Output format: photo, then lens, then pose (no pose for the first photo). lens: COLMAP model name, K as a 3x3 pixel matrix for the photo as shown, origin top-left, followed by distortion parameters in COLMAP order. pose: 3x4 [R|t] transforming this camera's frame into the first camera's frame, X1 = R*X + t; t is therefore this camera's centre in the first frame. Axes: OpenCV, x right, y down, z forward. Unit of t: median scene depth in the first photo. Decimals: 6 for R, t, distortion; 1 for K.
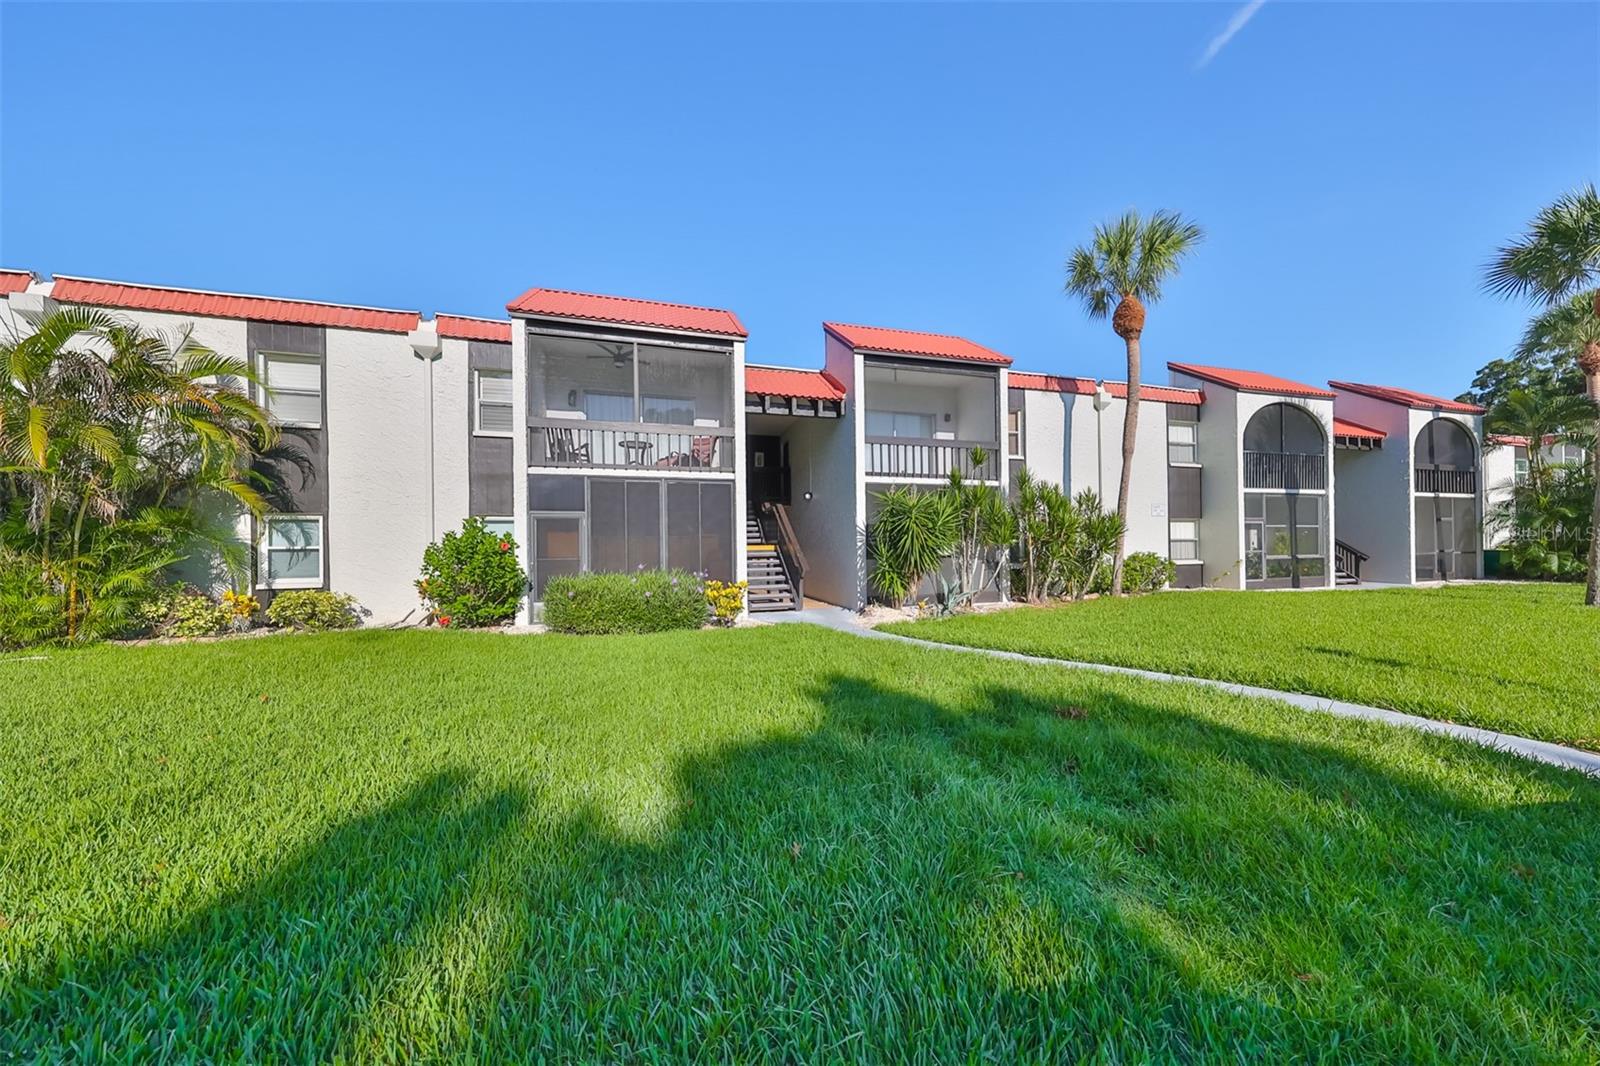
lens RADIAL K [[501.2, 0, 810.9], [0, 501.2, 540.4], [0, 0, 1]] dist [0.000059, 0.000123]
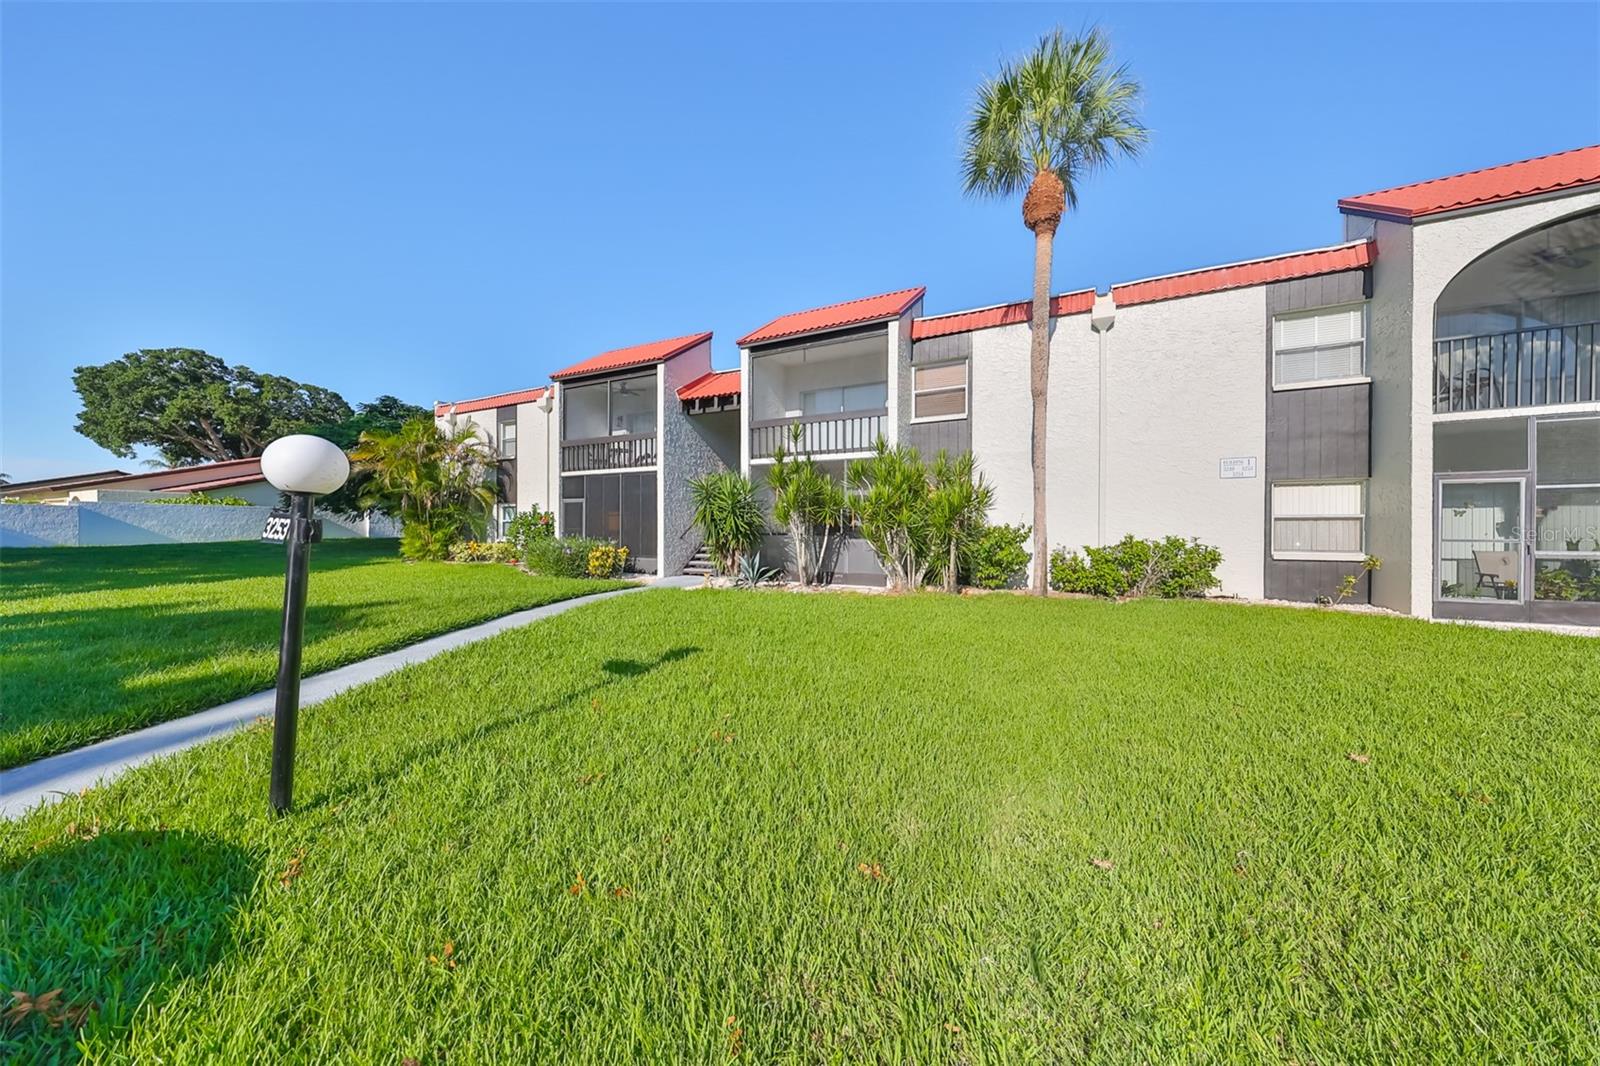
lens RADIAL K [[521.0, 0, 821.2], [0, 521.0, 526.2], [0, 0, 1]] dist [0.000751, 0.000049]
pose [[0.737983, 0.011917, -0.674714, 0.764442], [-0.002265, 0.999882, 0.015183, 0.001229], [0.674816, -0.009676, 0.737923, 0.200125]]
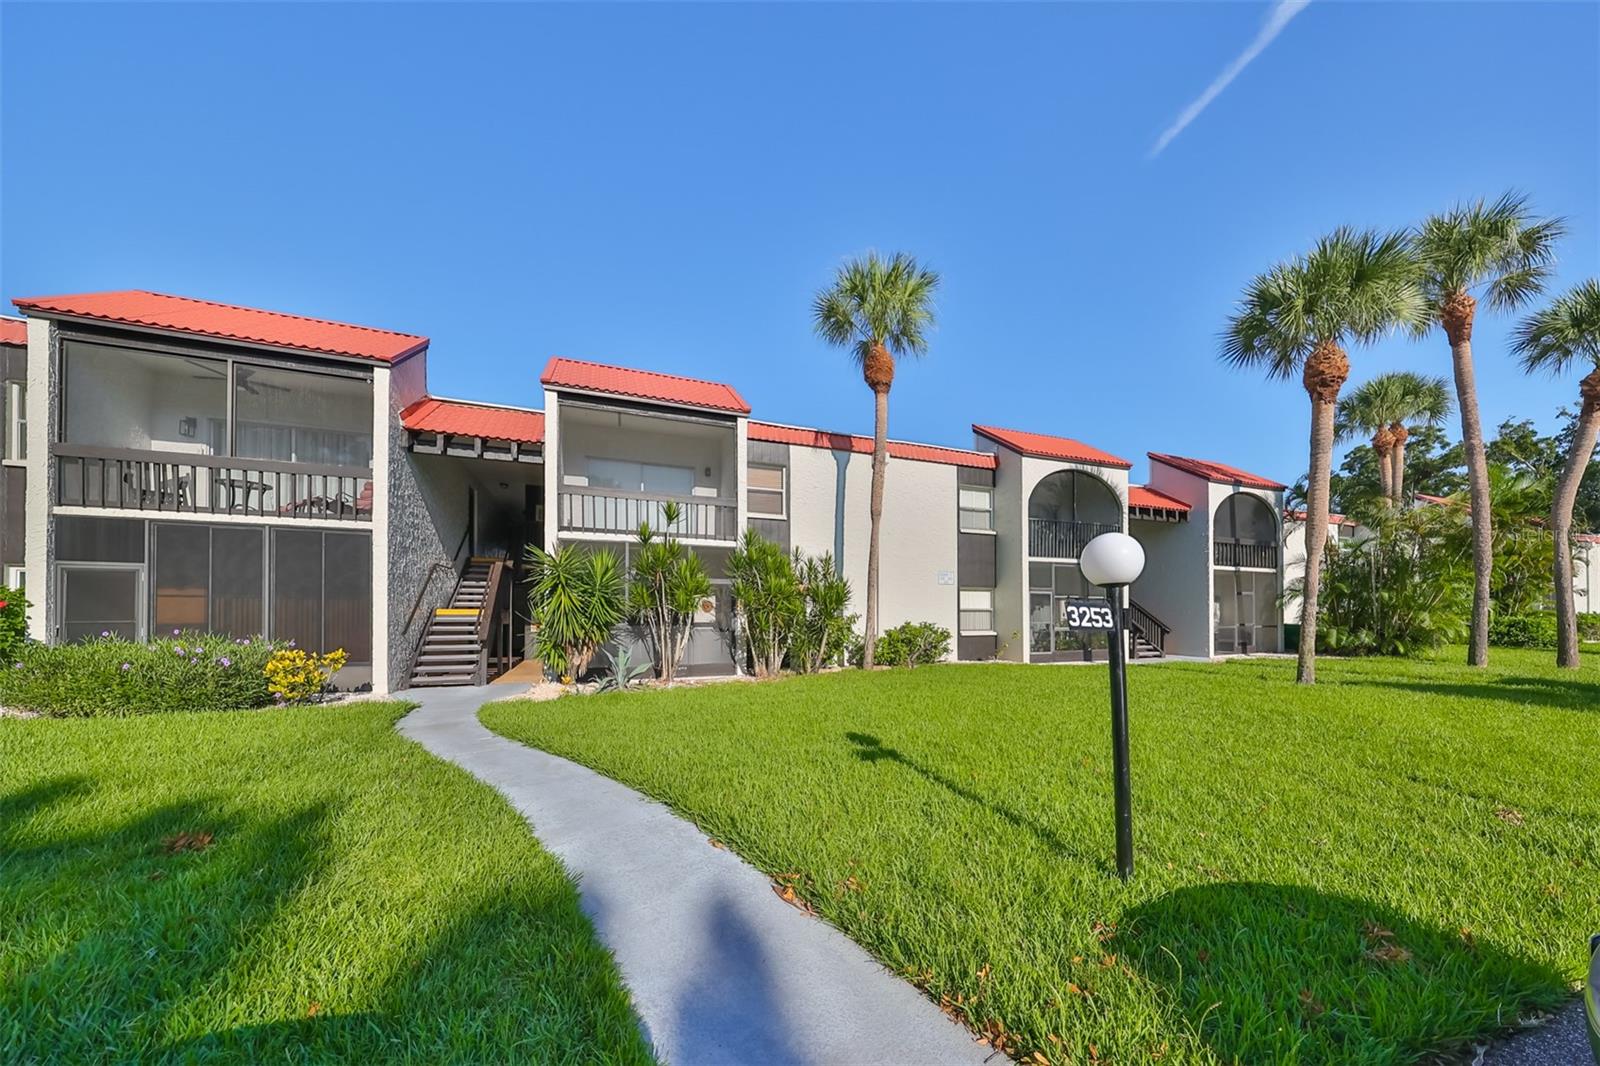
lens RADIAL K [[520.5, 0, 806.5], [0, 520.5, 607.9], [0, 0, 1]] dist [0.000656, -0.000018]
pose [[0.996066, 0.011975, 0.087797, 0.351566], [-0.011433, 0.999912, -0.006673, 0.005438], [-0.087869, 0.005643, 0.996116, 0.043047]]
